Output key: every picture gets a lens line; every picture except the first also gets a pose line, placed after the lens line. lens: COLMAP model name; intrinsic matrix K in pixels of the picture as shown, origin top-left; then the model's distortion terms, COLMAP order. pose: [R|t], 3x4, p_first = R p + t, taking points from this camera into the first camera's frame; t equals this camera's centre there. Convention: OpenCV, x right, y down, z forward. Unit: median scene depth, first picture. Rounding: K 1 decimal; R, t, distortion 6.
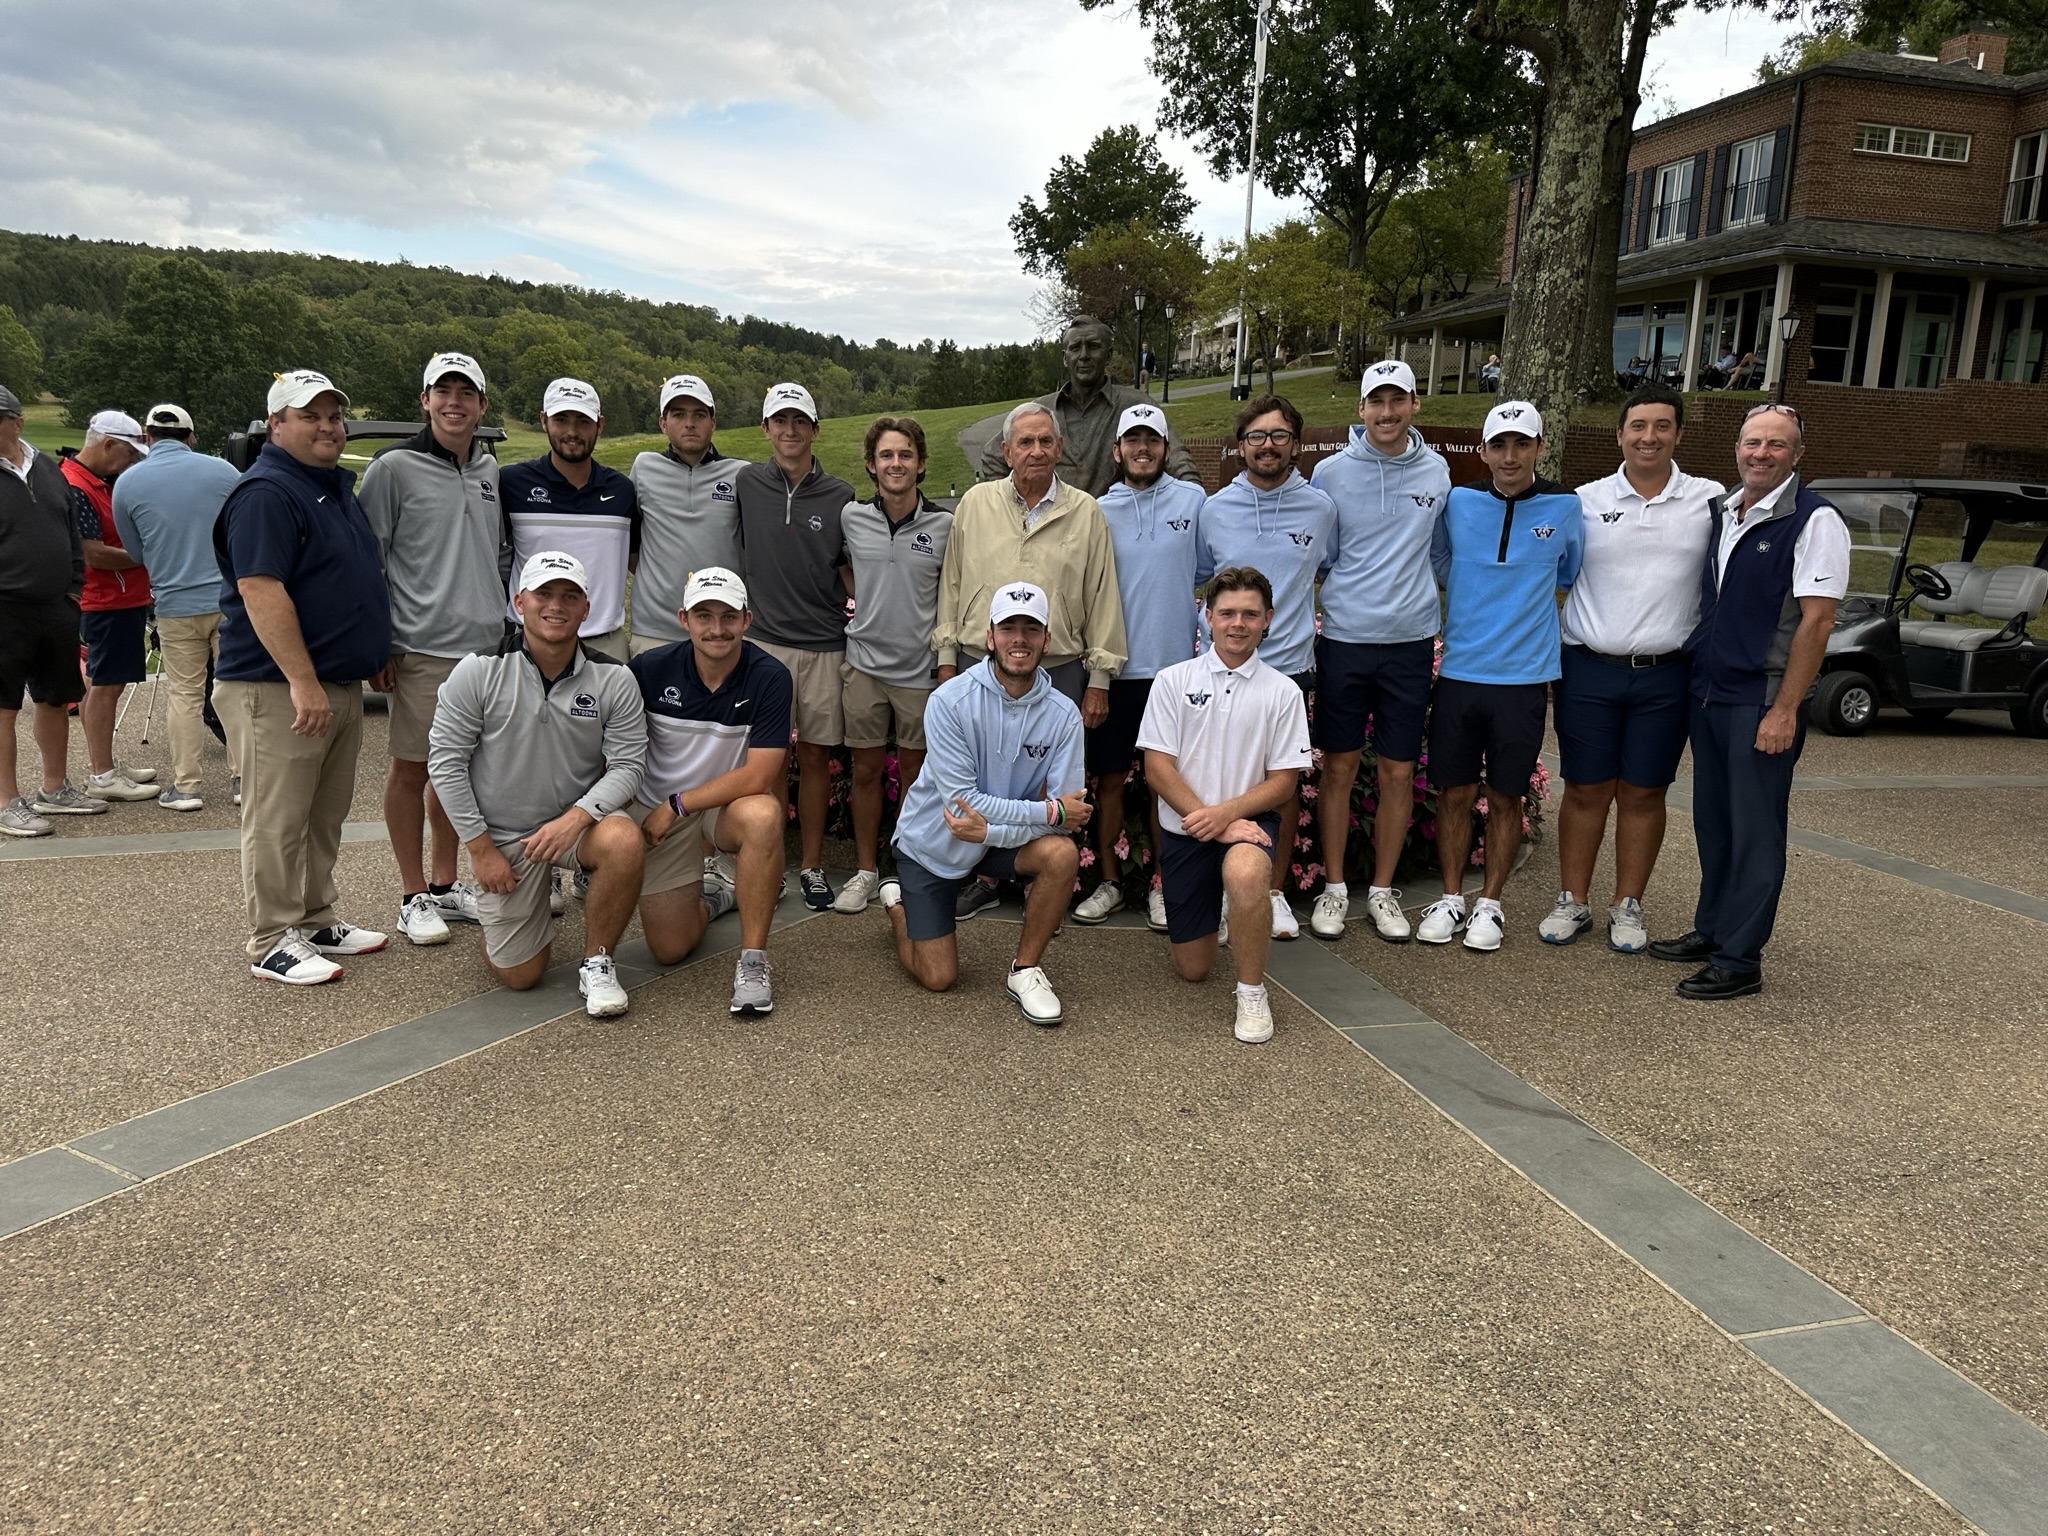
lens RADIAL K [[1460.6, 0, 1015.0], [0, 1460.6, 768.6], [0, 0, 1]] dist [0.007785, -0.008998]
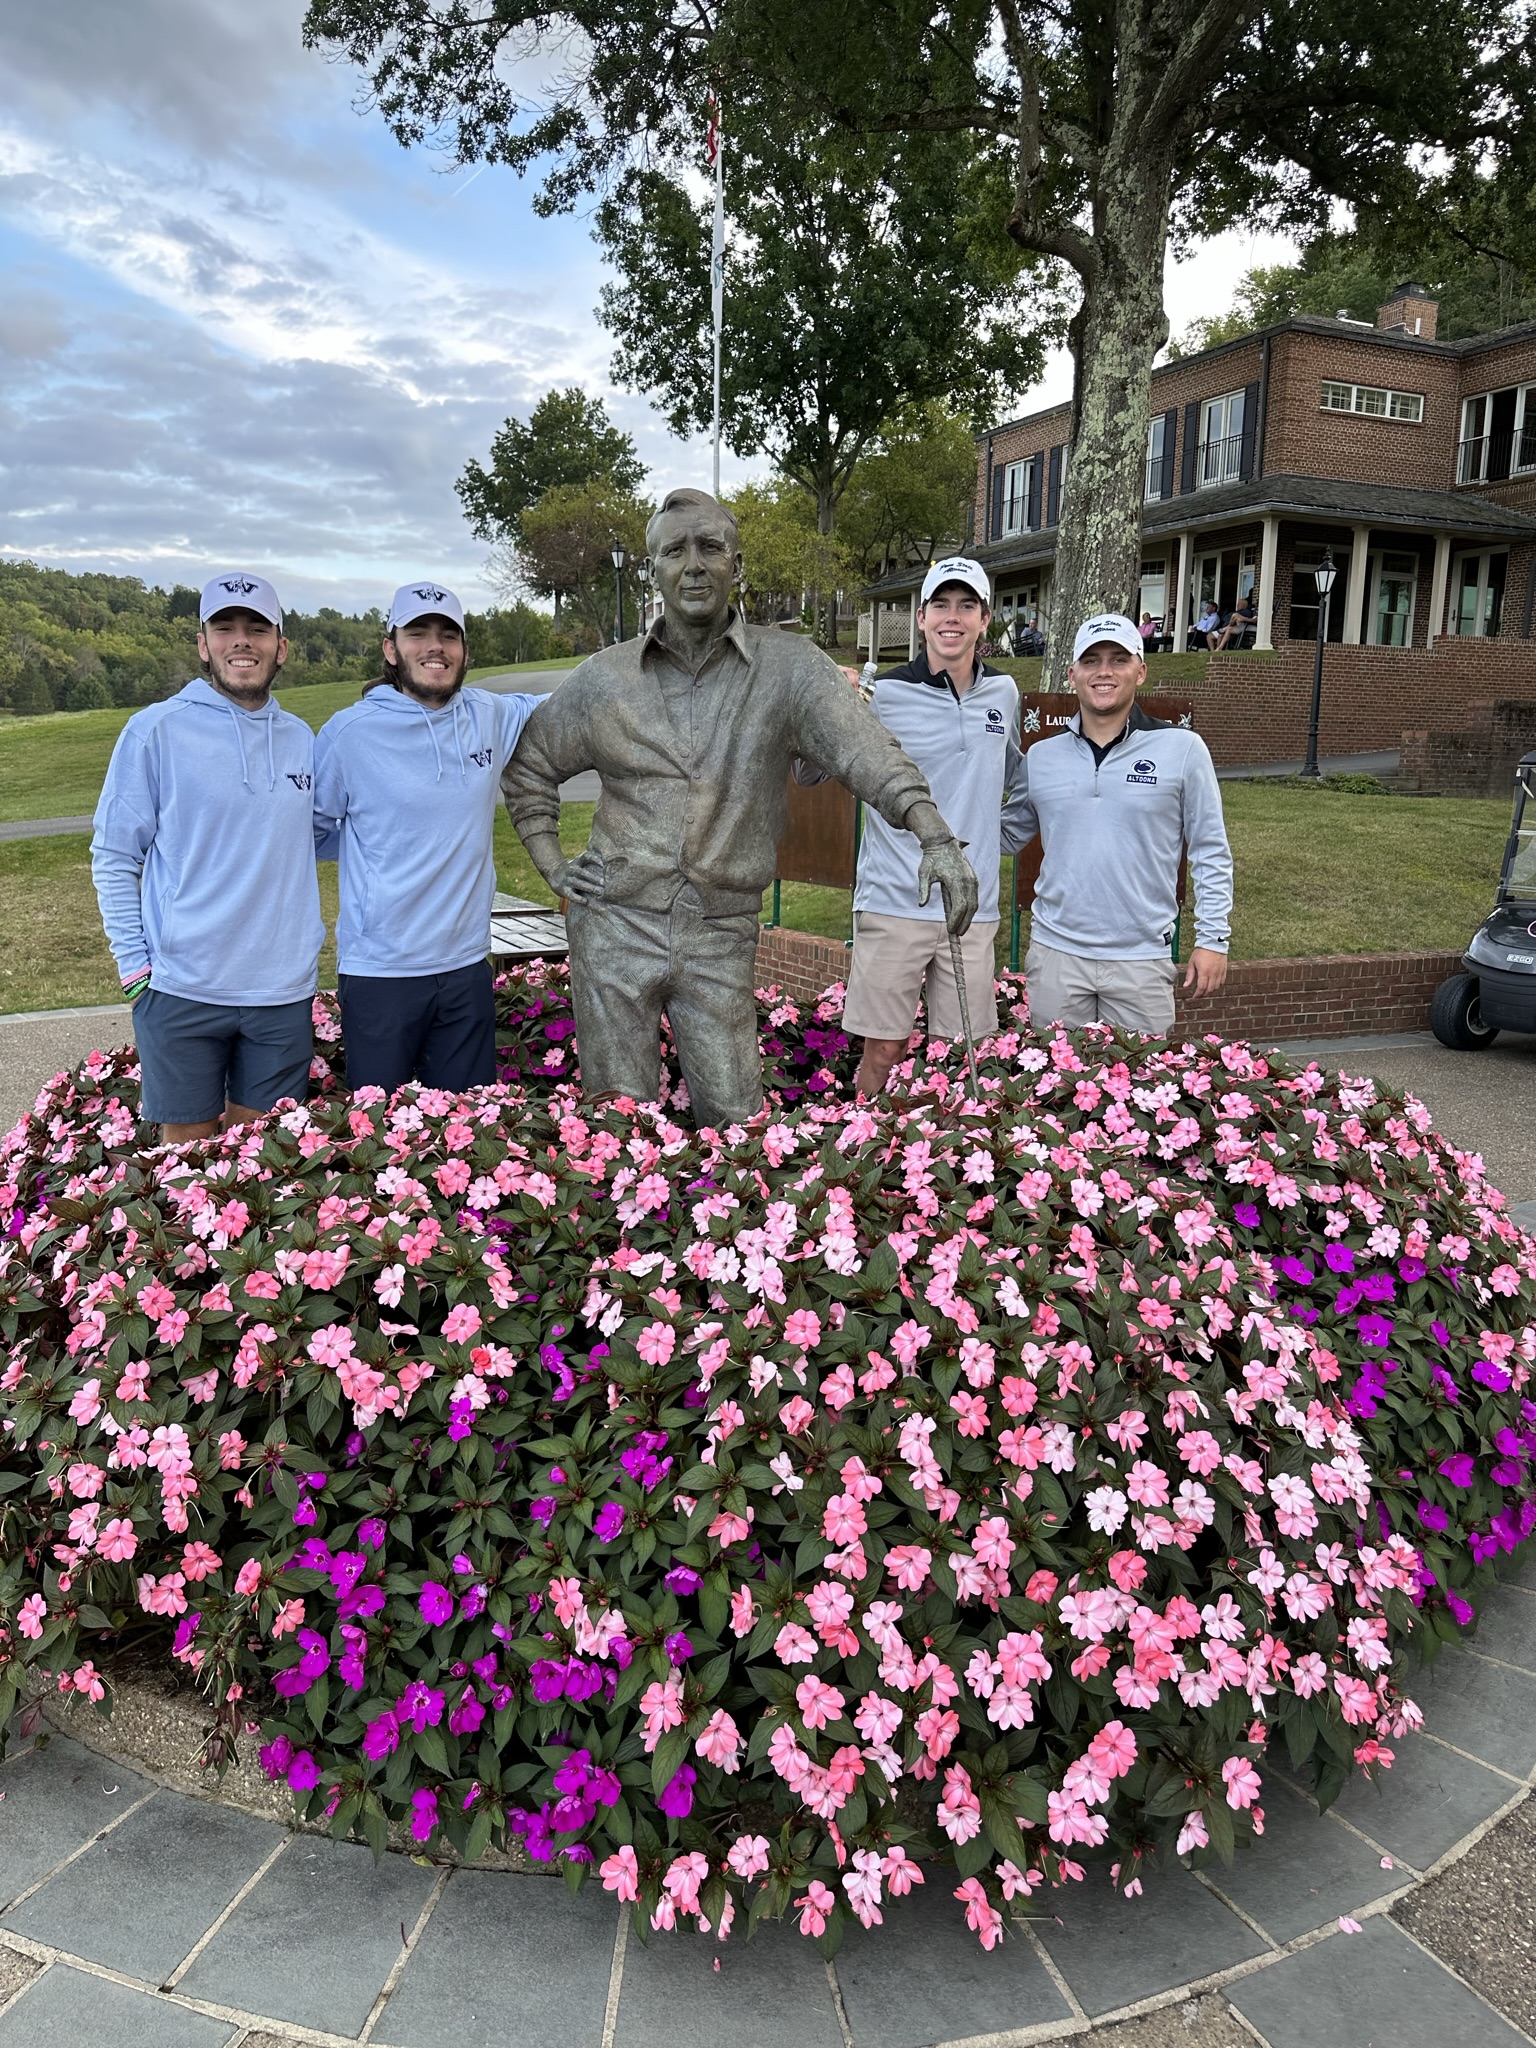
lens RADIAL K [[1419.1, 0, 757.1], [0, 1419.1, 1023.8], [0, 0, 1]] dist [0.032460, -0.044041]
pose [[0.981060, -0.060024, 0.184169, -0.009412], [0.060758, 0.998151, 0.001661, -0.034601], [-0.183928, 0.009560, 0.982893, 0.142896]]
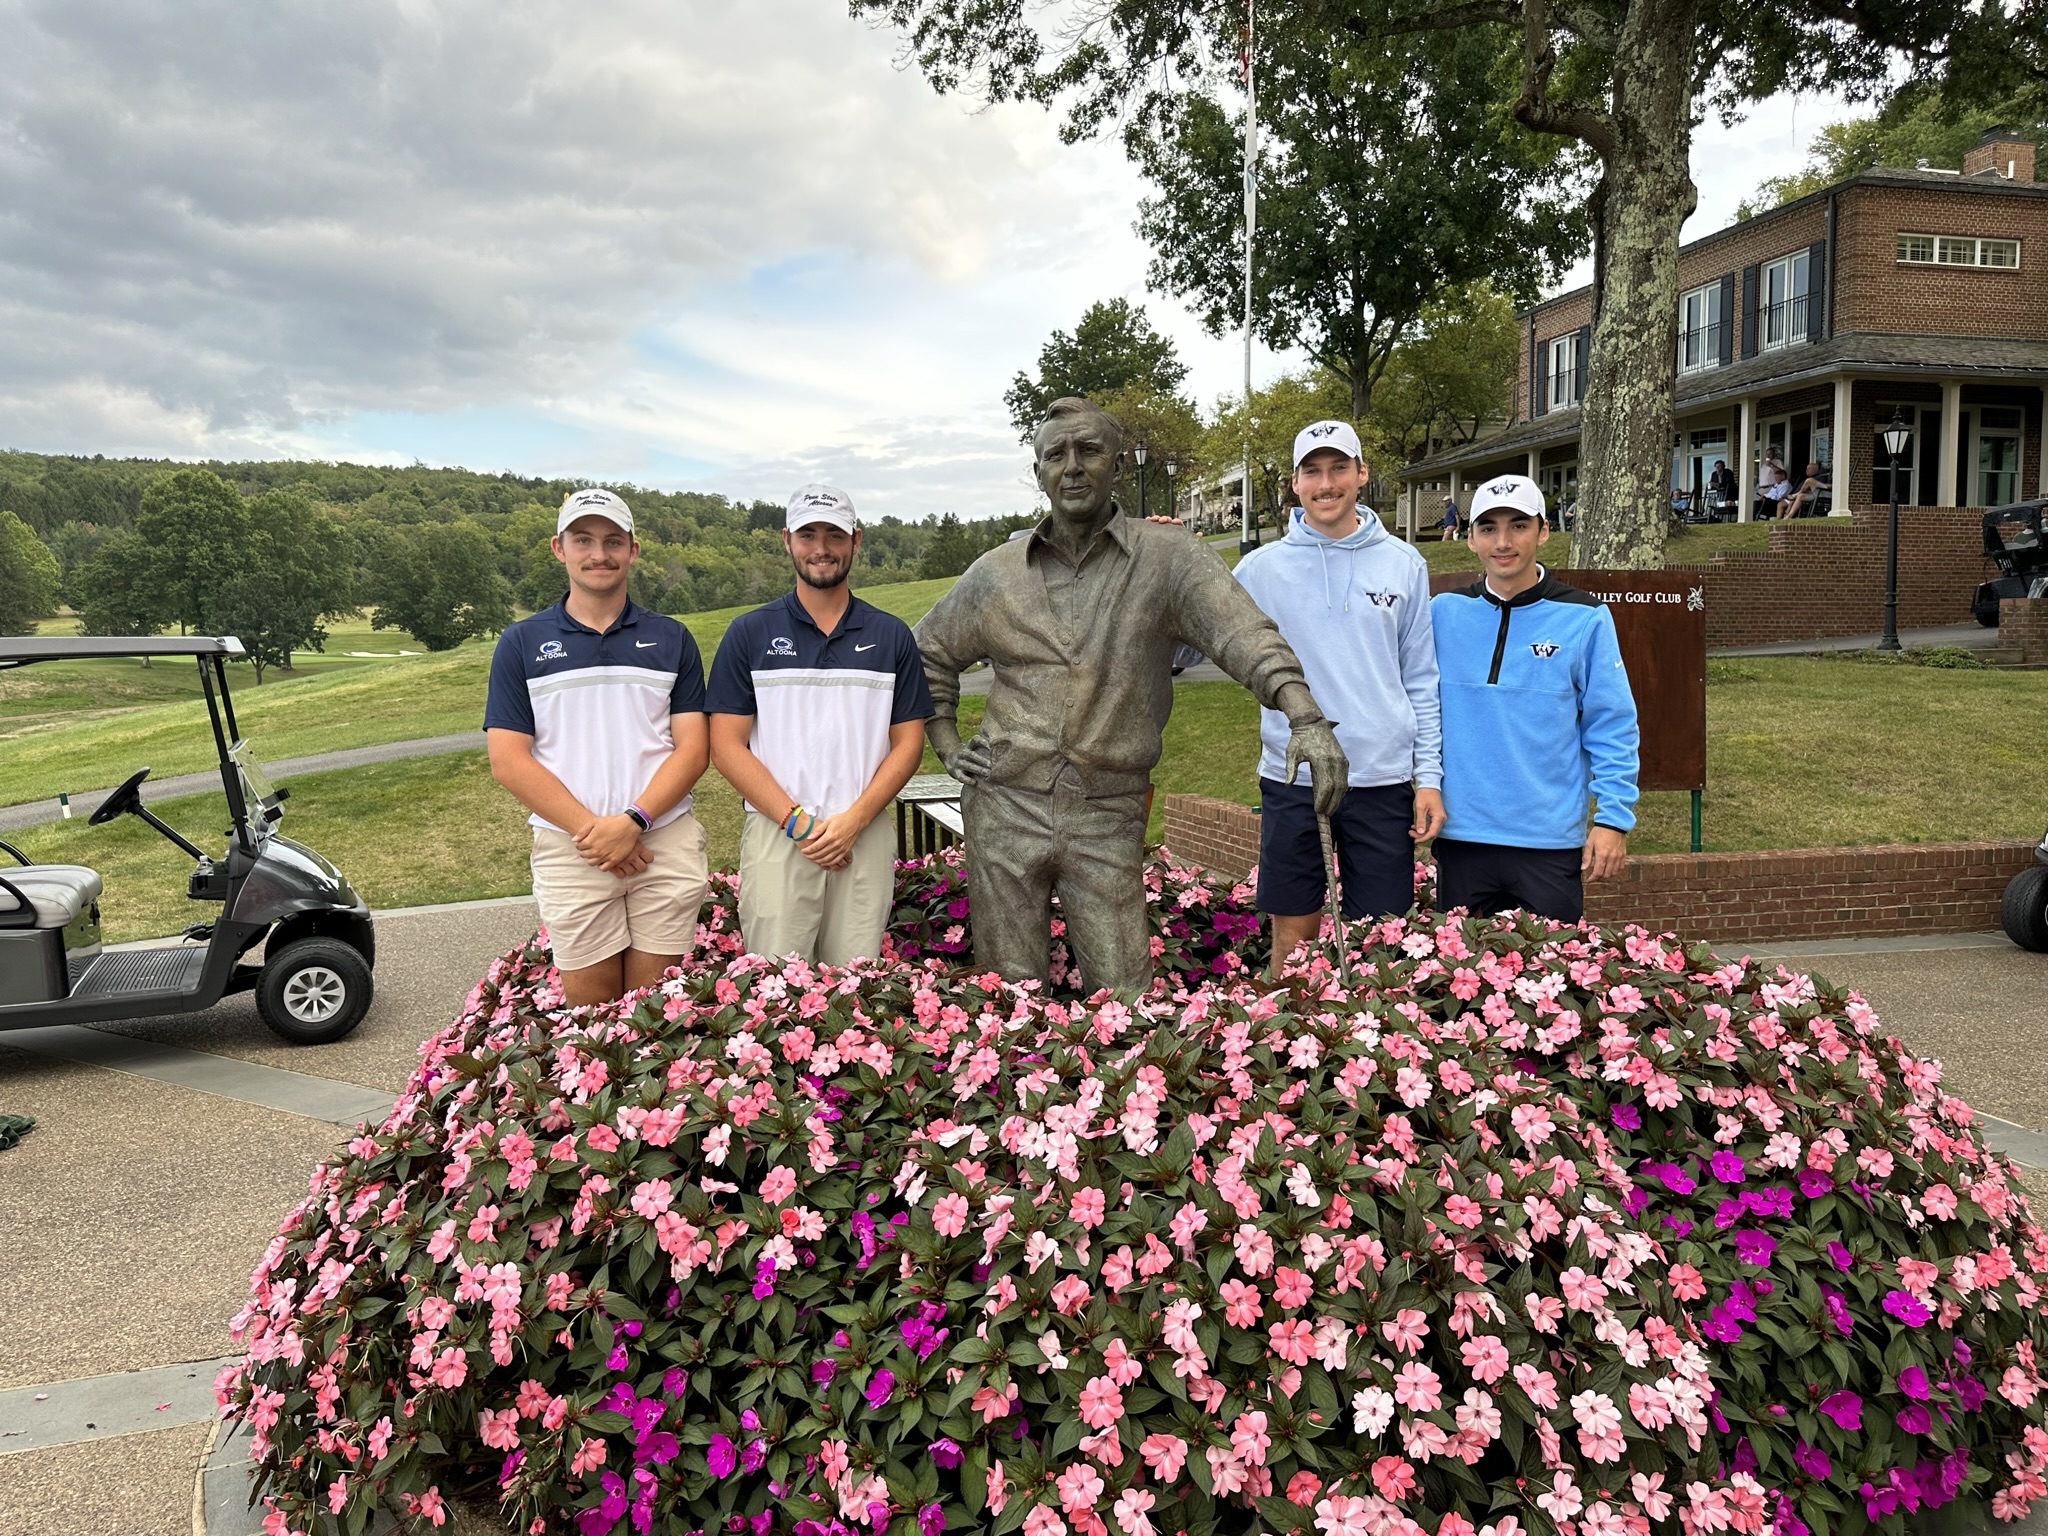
lens RADIAL K [[1436.5, 0, 1023.5], [0, 1436.5, 765.3], [0, 0, 1]] dist [0.042102, -0.060375]
pose [[0.998873, -0.047190, -0.005134, 0.007525], [0.046330, 0.992737, -0.111027, -0.032678], [0.010336, 0.110664, 0.993804, 0.136226]]
